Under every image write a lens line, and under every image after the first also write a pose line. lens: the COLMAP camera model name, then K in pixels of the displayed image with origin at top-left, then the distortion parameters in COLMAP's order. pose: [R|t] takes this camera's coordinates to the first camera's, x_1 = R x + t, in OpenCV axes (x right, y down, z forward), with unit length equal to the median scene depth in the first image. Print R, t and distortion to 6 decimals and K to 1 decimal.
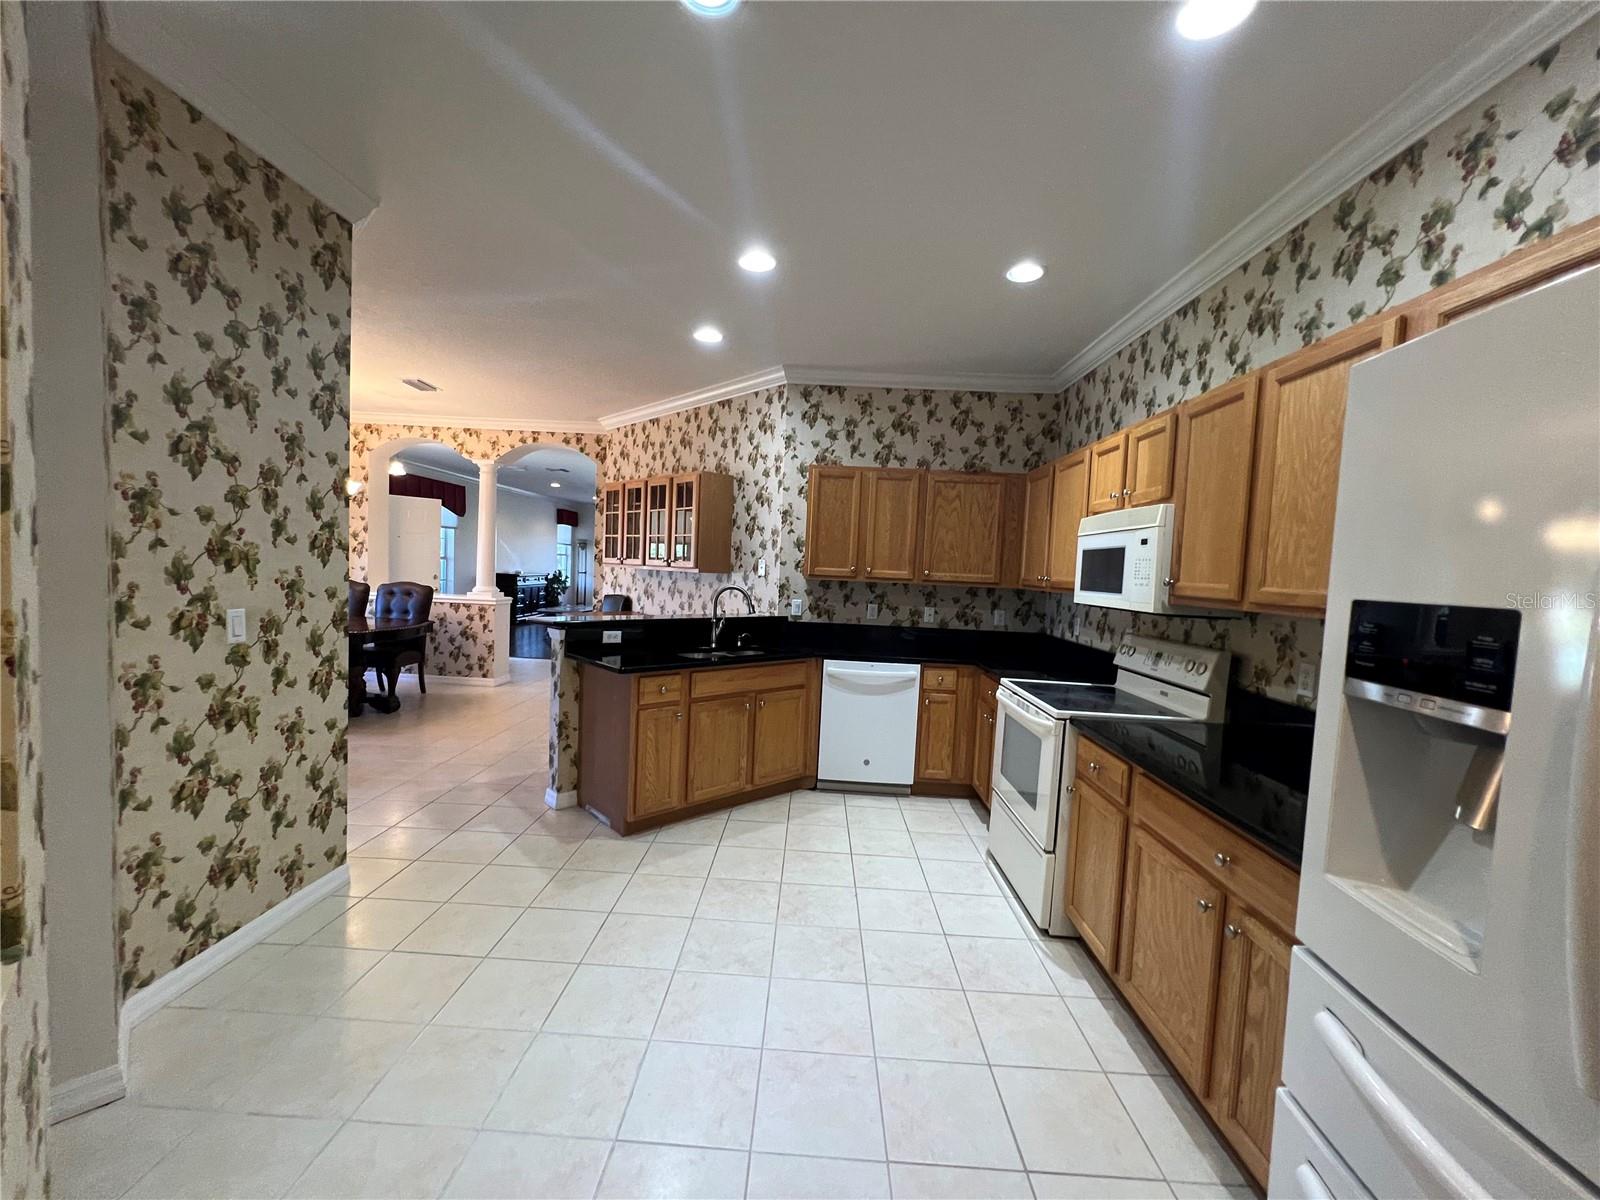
lens RADIAL K [[641.5, 0, 801.2], [0, 641.5, 603.5], [0, 0, 1]] dist [-0.001675, 0.000125]
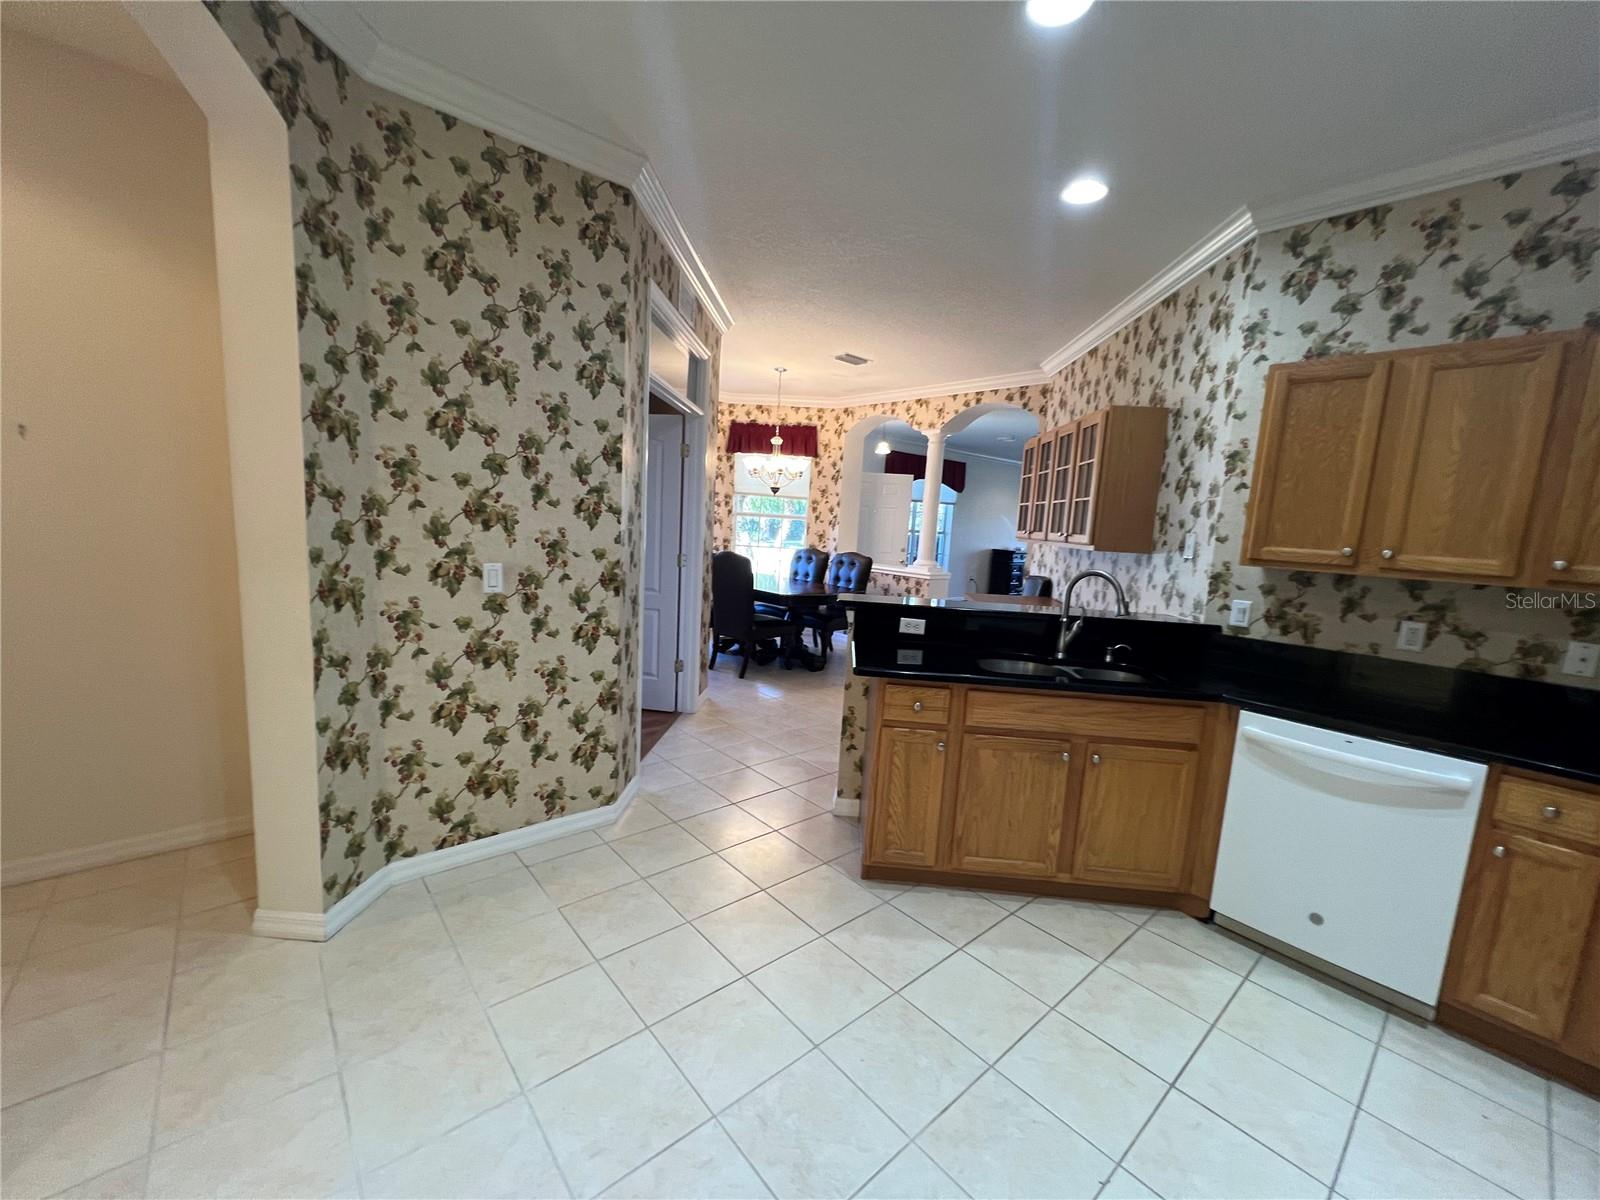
lens RADIAL K [[640.8, 0, 800.8], [0, 640.8, 604.3], [0, 0, 1]] dist [-0.001510, 0.000012]
pose [[0.675203, 0.091466, -0.731939, 0.217192], [-0.066744, 0.995788, 0.062867, -0.017432], [0.734606, 0.006404, 0.678464, 0.405630]]
